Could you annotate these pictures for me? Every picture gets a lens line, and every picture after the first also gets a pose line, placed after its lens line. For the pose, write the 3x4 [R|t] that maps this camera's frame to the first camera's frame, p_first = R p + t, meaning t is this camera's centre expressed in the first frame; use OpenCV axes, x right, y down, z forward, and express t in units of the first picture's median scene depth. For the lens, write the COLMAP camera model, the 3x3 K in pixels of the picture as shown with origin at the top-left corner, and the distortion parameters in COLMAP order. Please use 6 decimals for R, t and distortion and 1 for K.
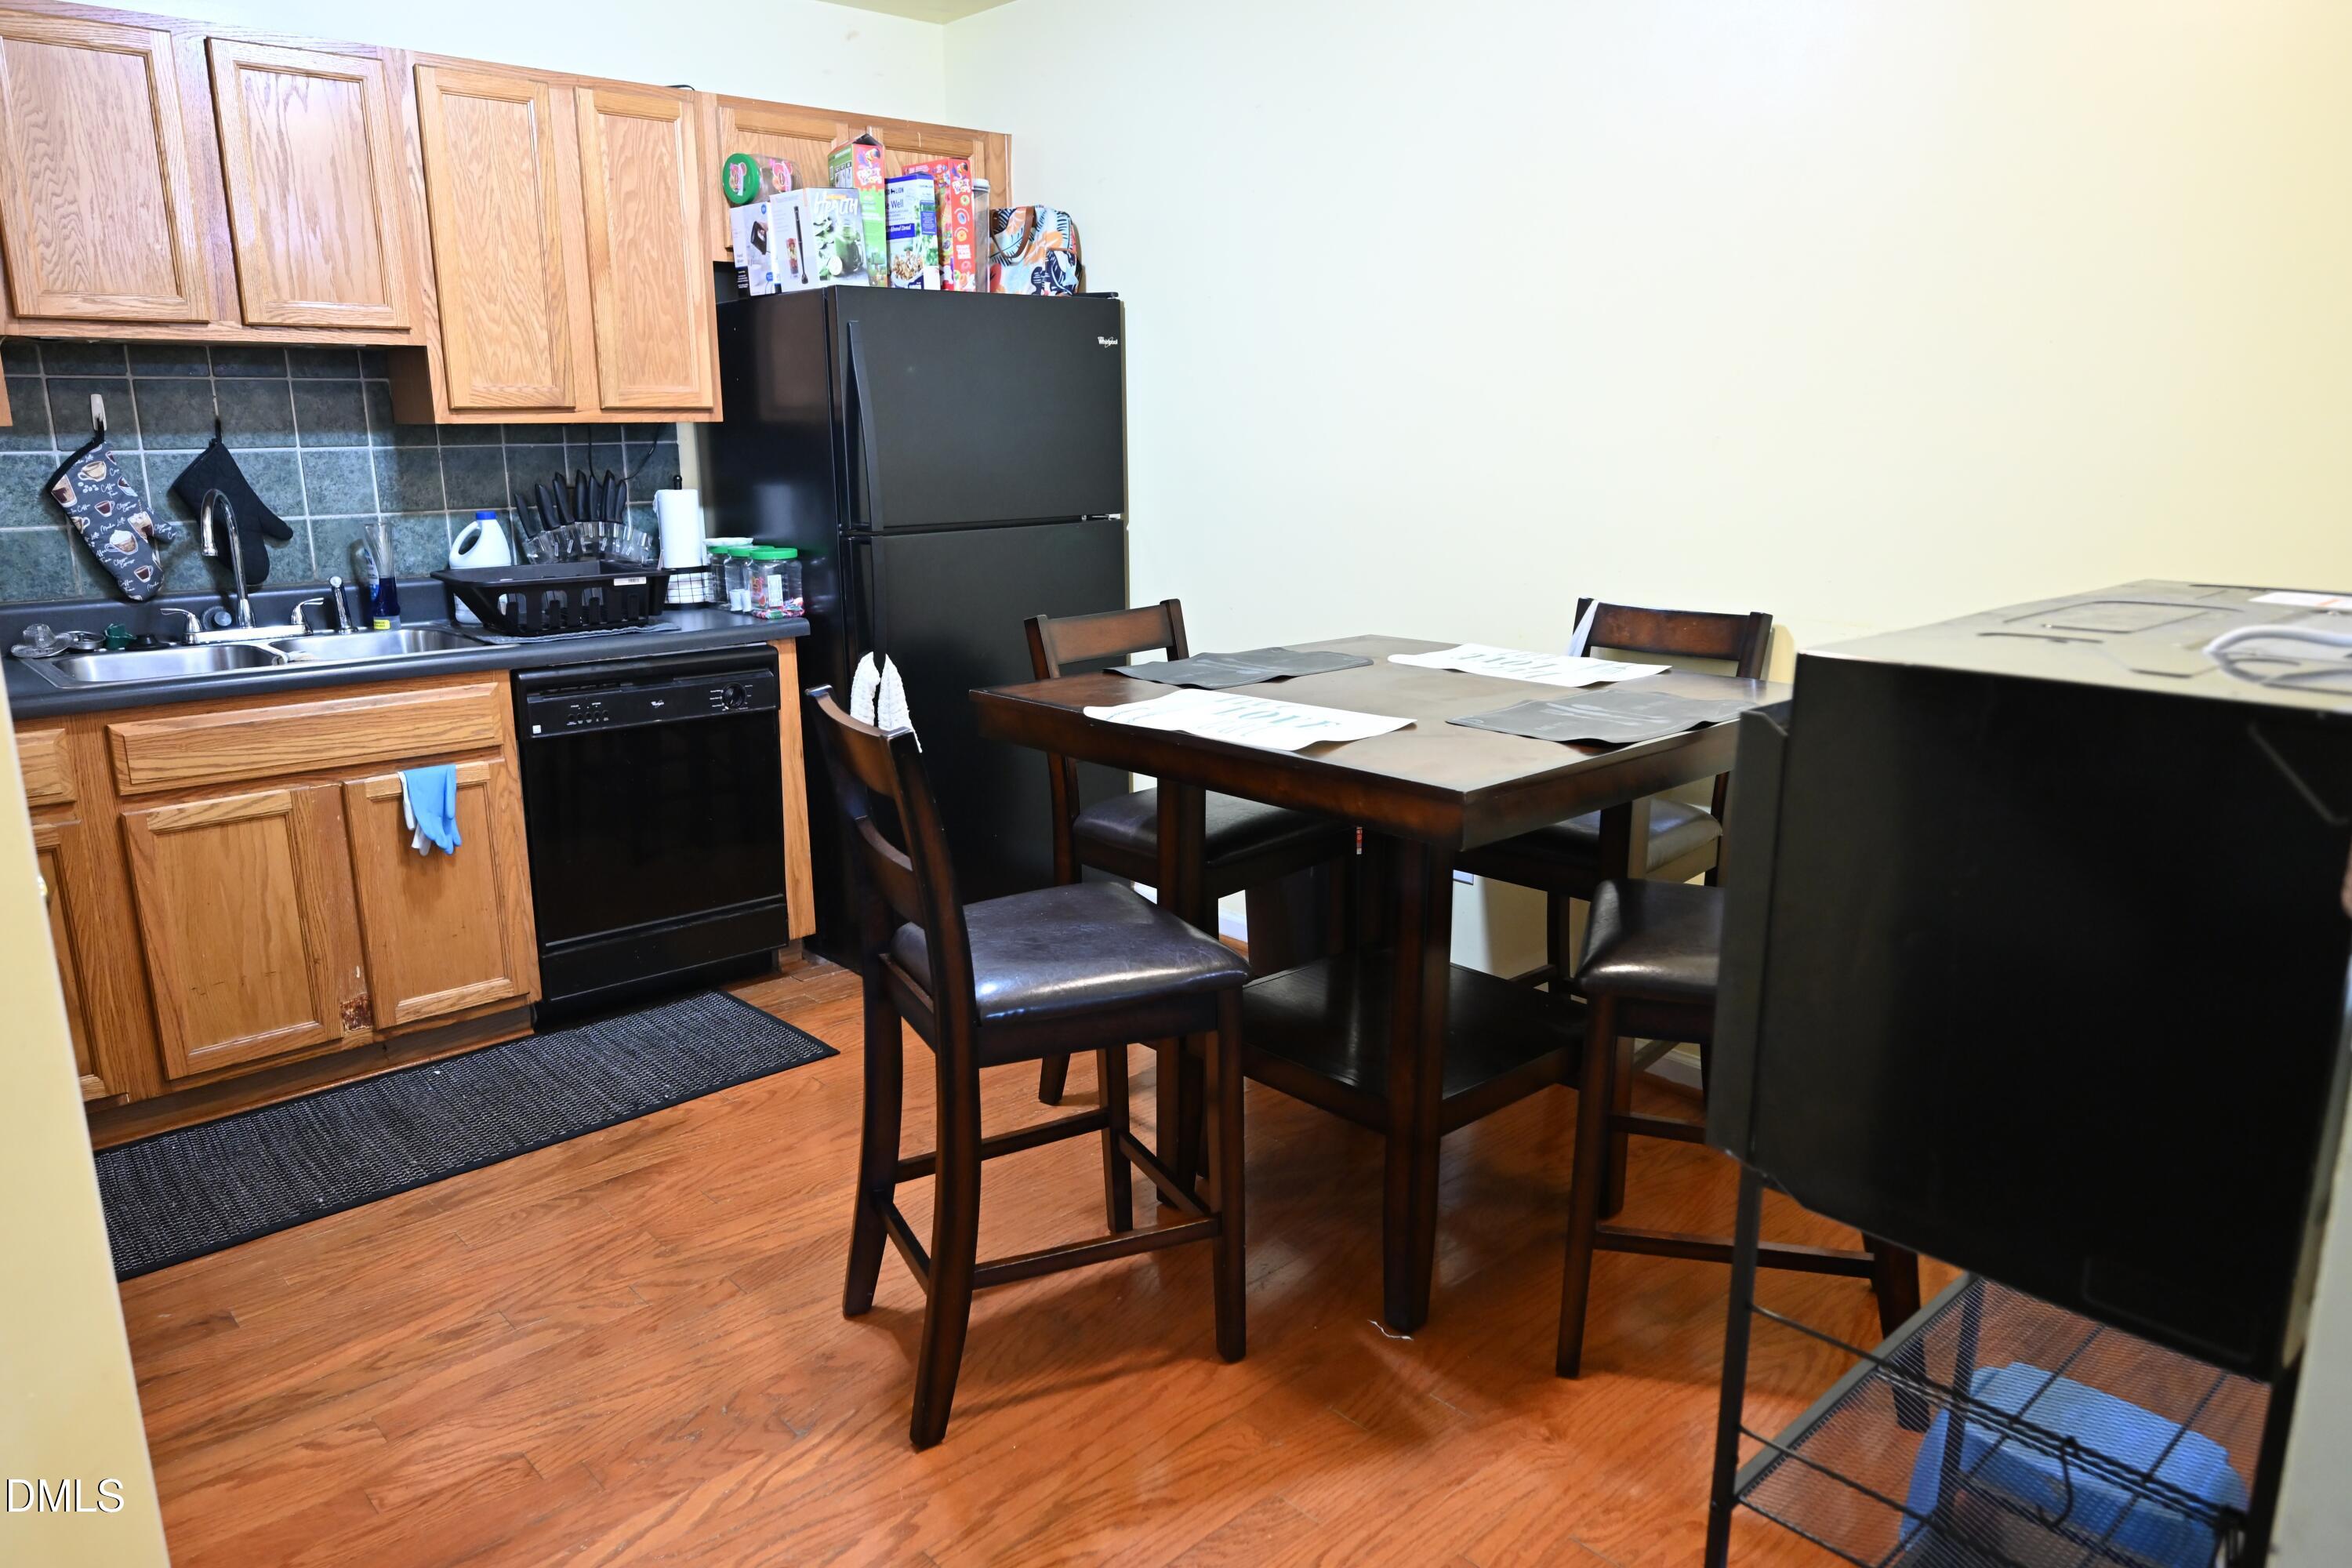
lens RADIAL K [[1563.8, 0, 1161.6], [0, 1563.8, 795.0], [0, 0, 1]] dist [0.000173, 0.000503]
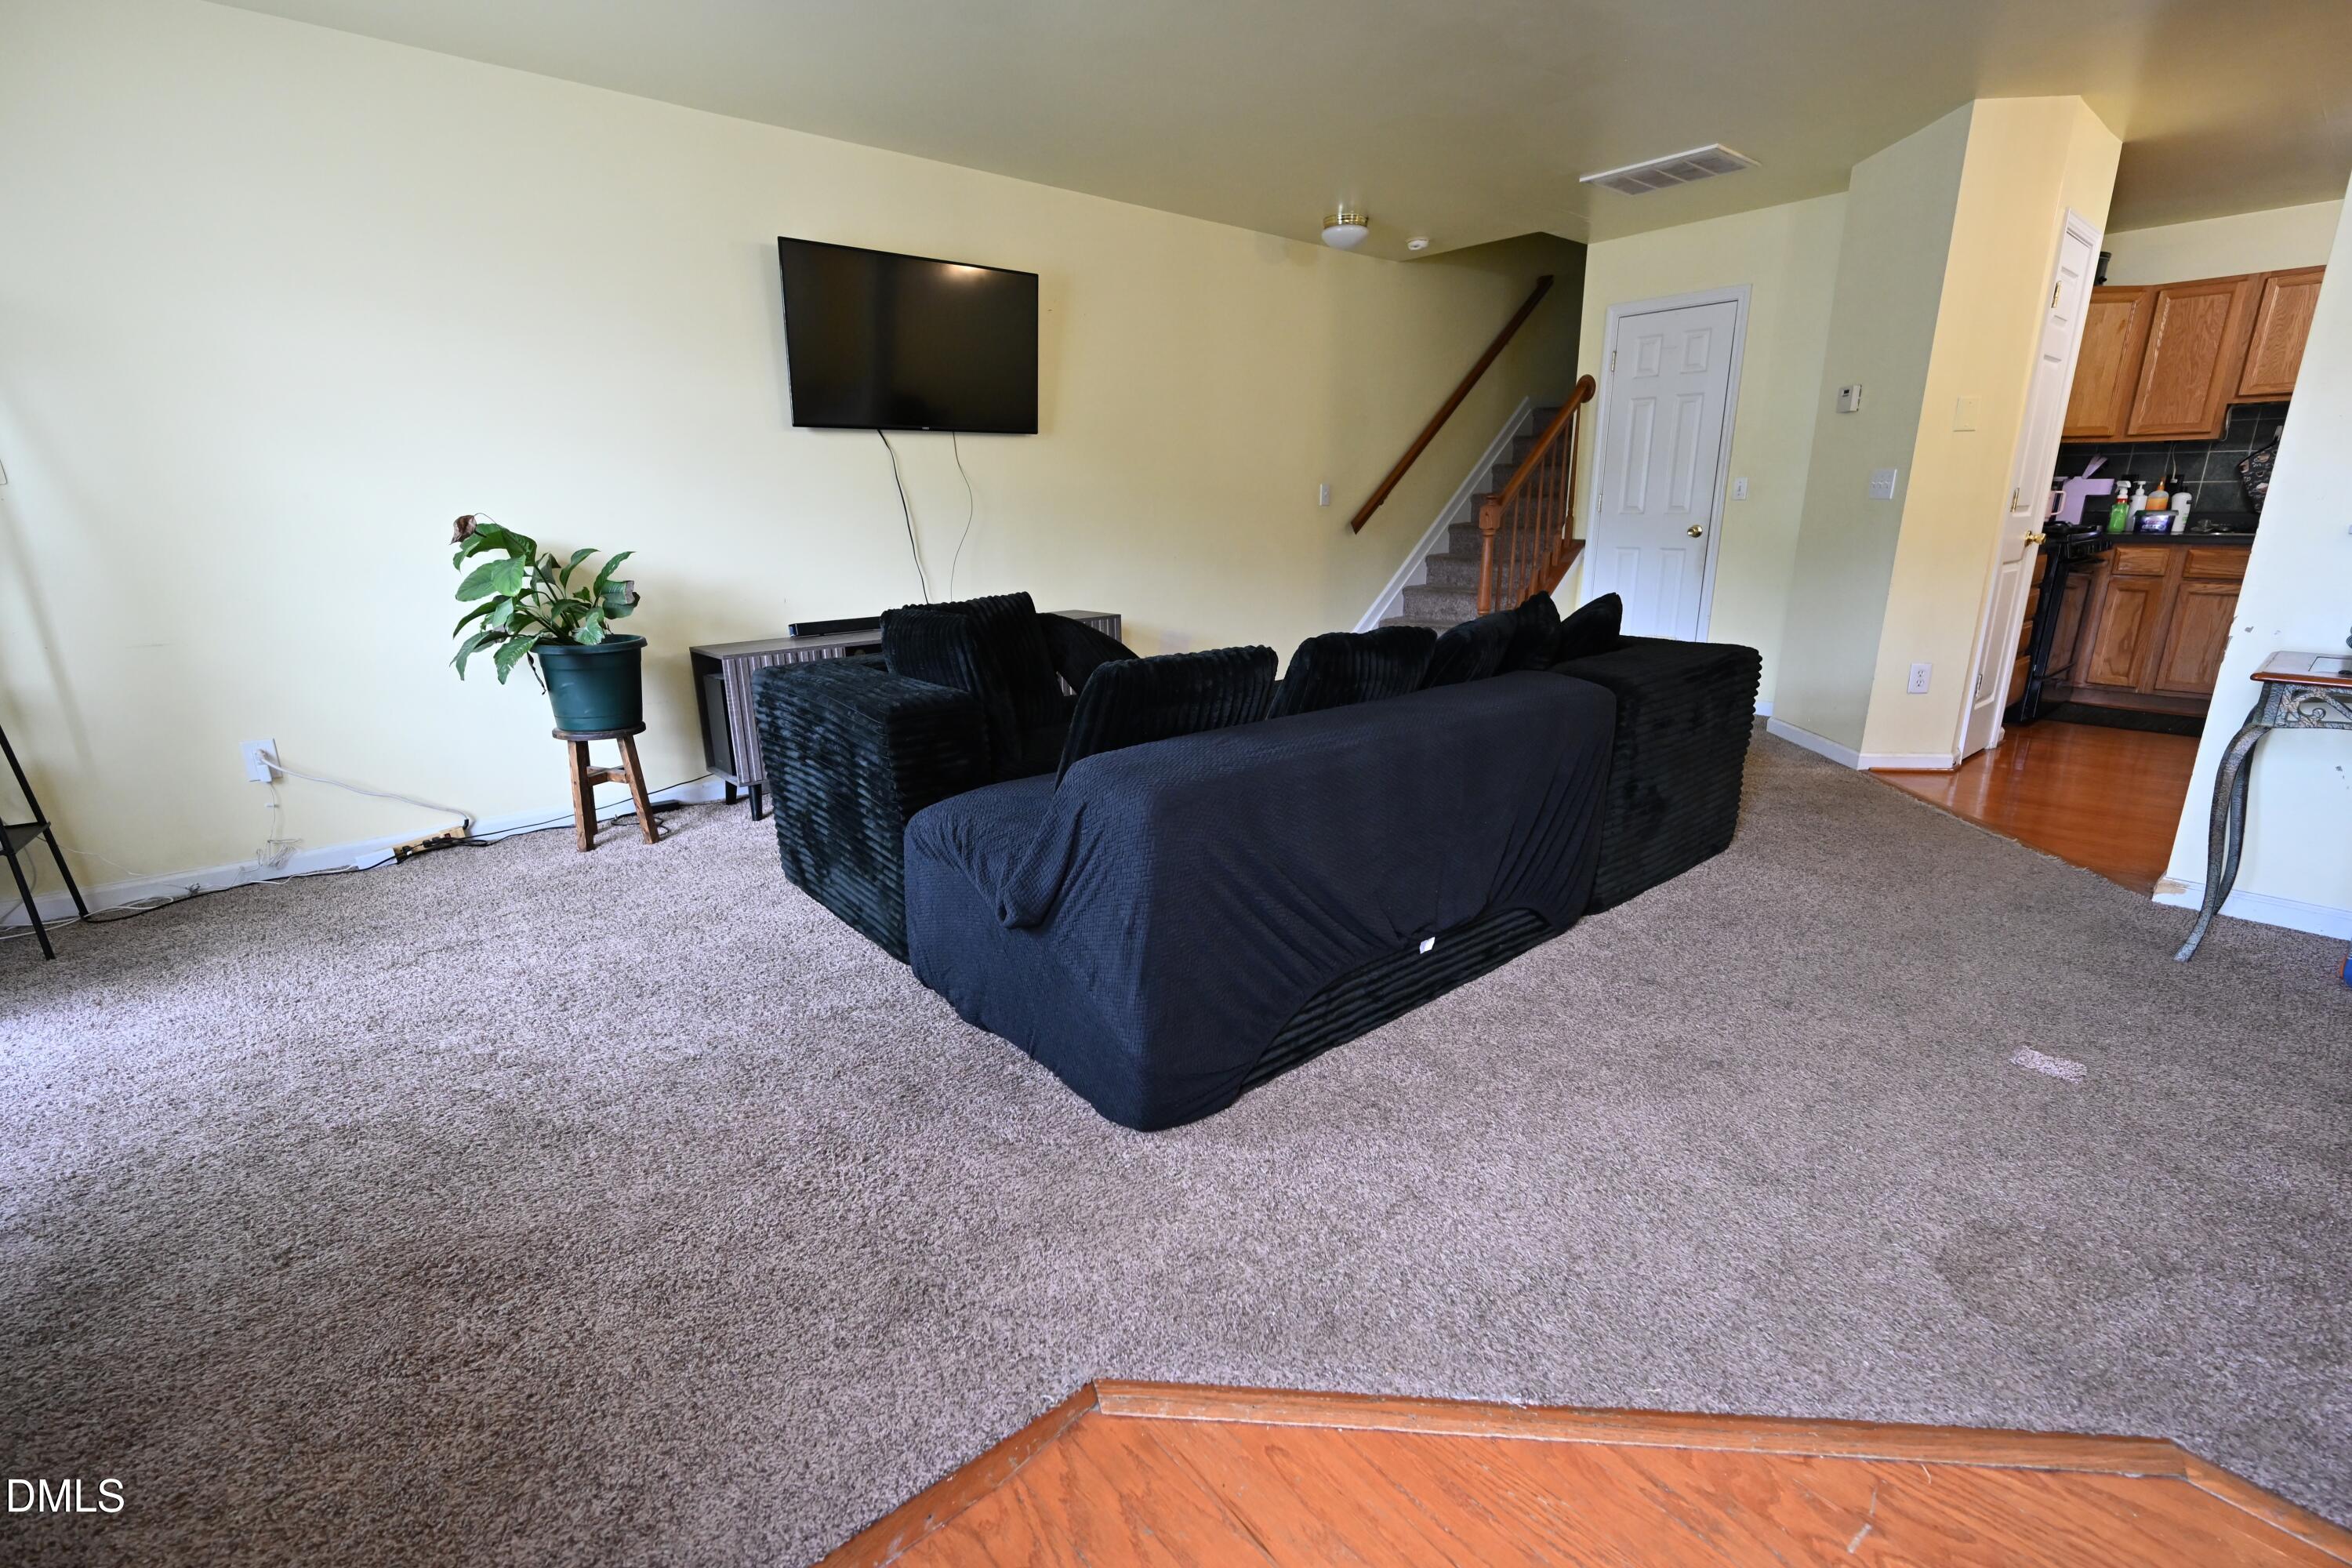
lens RADIAL K [[1035.4, 0, 1166.0], [0, 1035.4, 780.5], [0, 0, 1]] dist [-0.001013, 0.000313]
pose [[-0.036571, 0.266696, -0.963087, 0.956367], [-0.229064, 0.935835, 0.267847, 0.200010], [0.972724, 0.230403, 0.026866, -0.531227]]
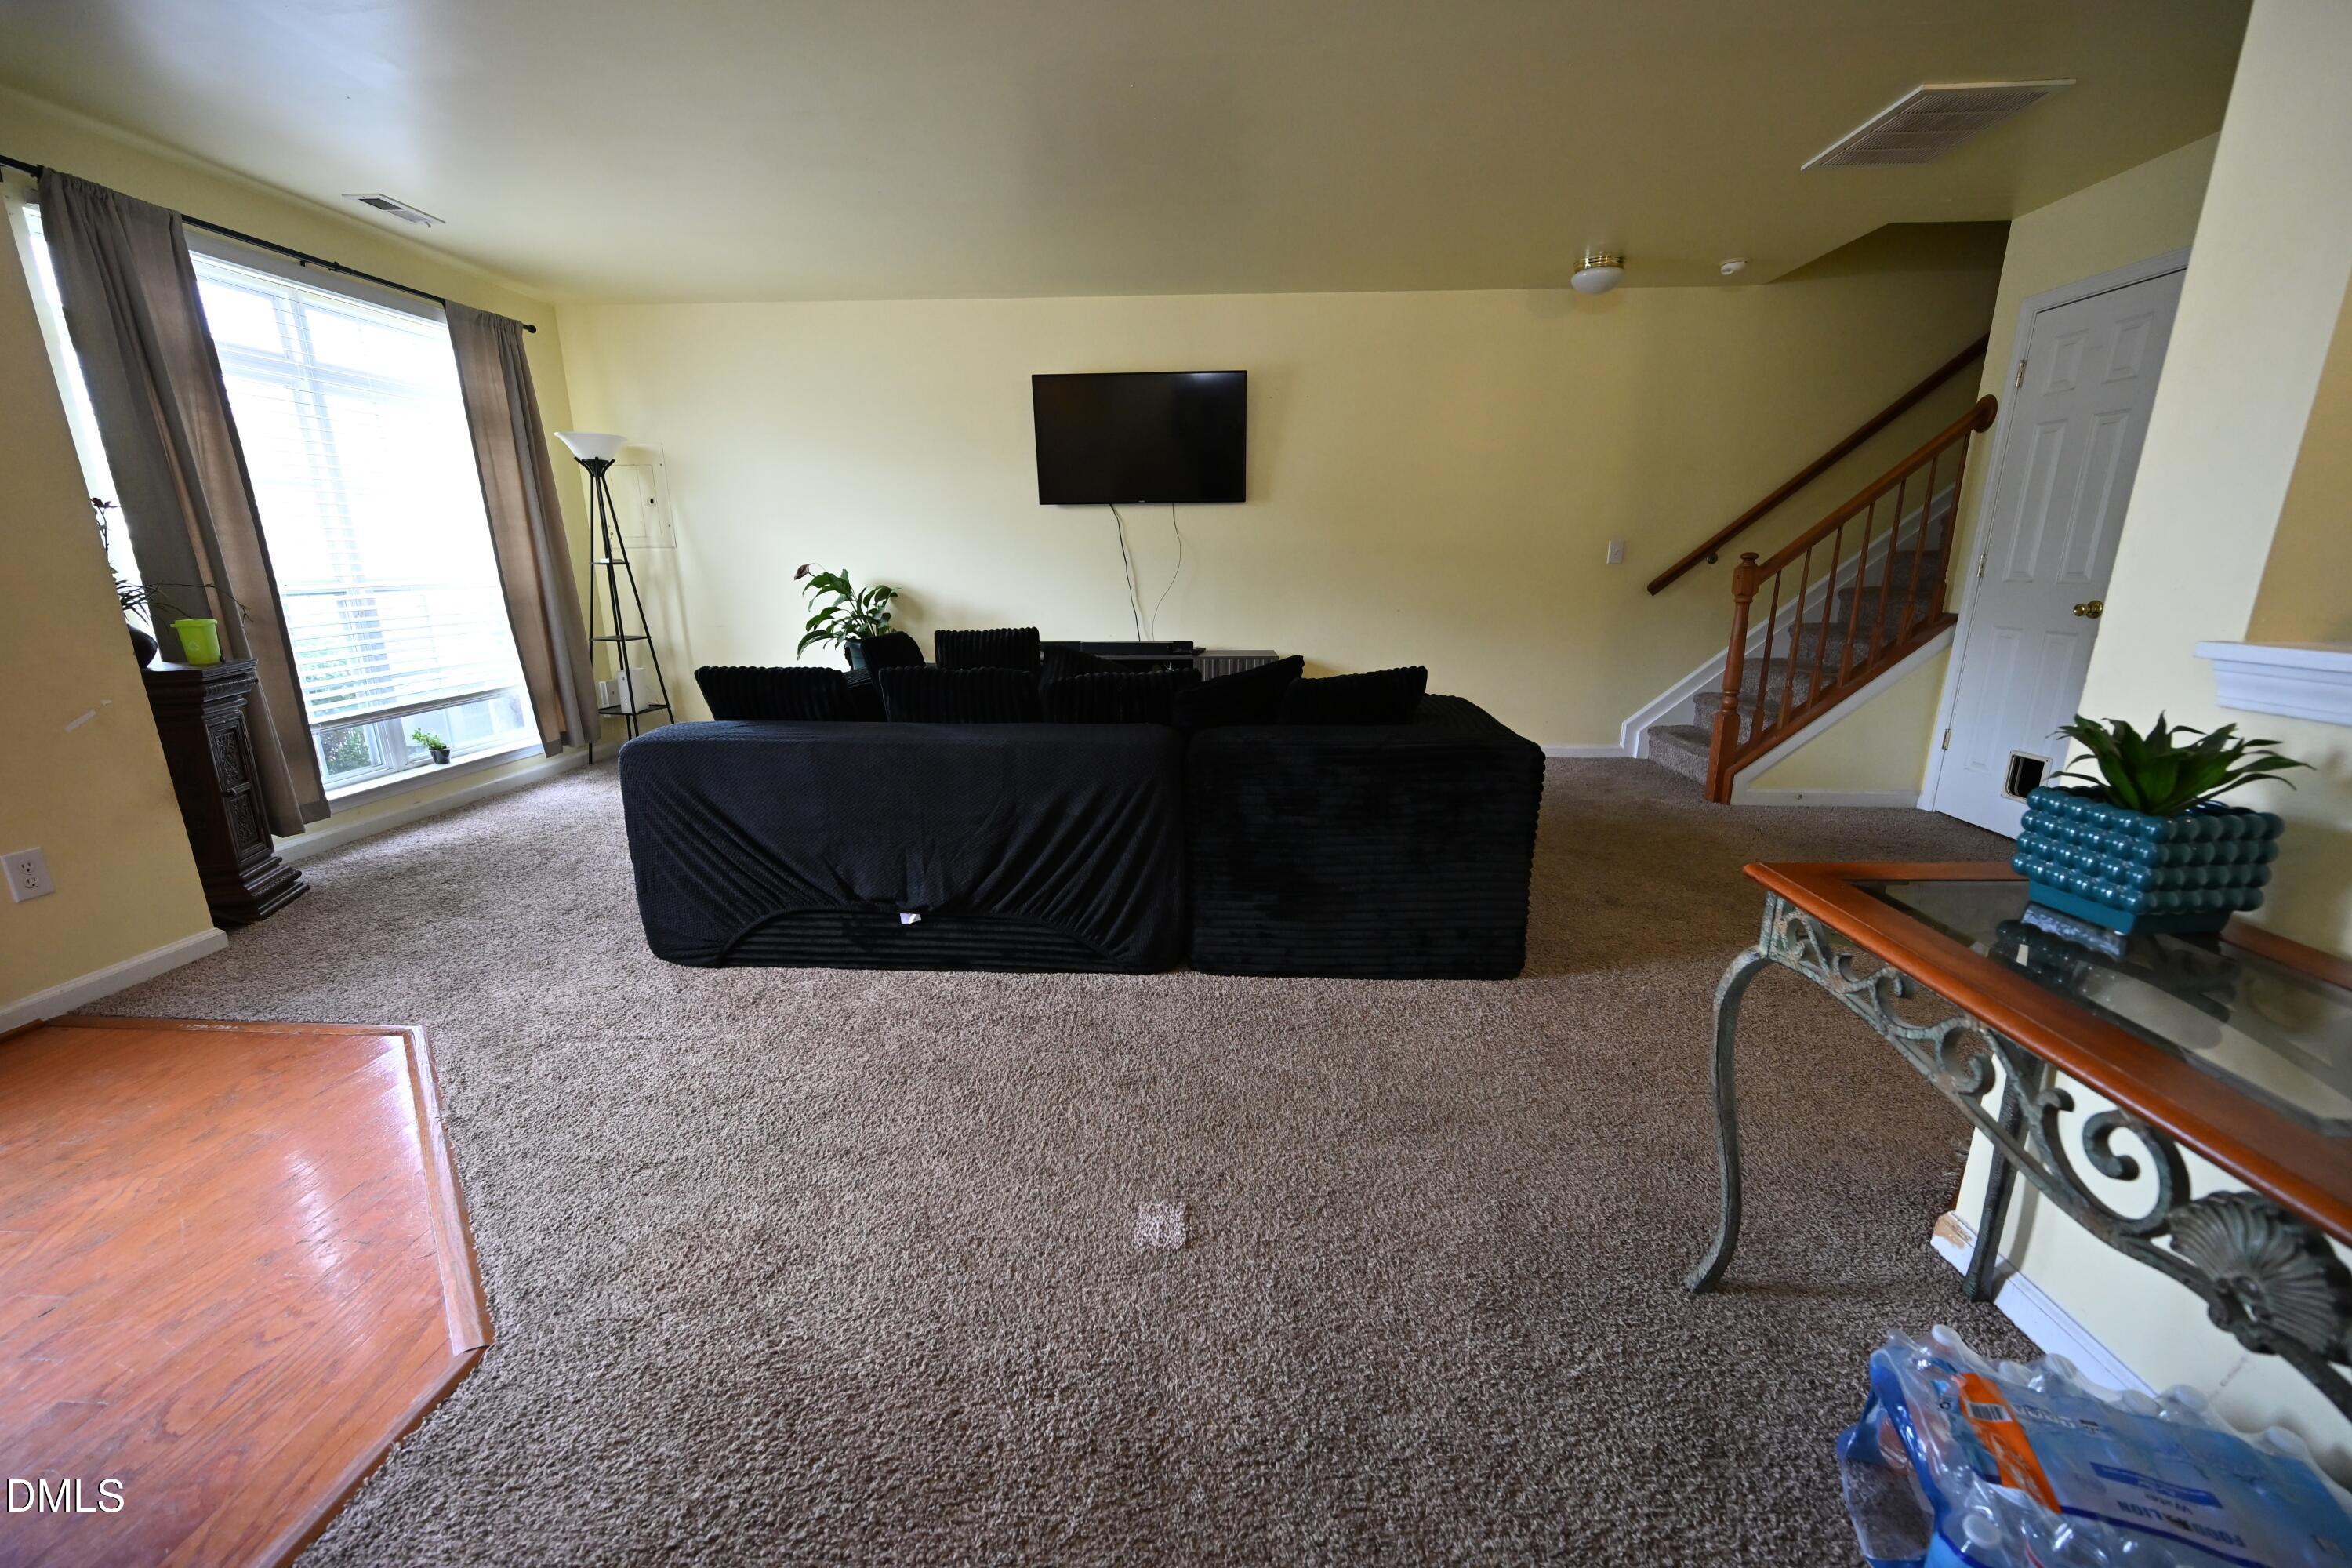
lens RADIAL K [[911.4, 0, 1176.4], [0, 911.4, 790.2], [0, 0, 1]] dist [-0.002116, 0.000083]
pose [[-0.708289, 0.183516, -0.681651, 0.685260], [-0.162072, 0.897549, 0.410047, 0.024084], [0.687065, 0.400908, -0.605982, 0.172594]]
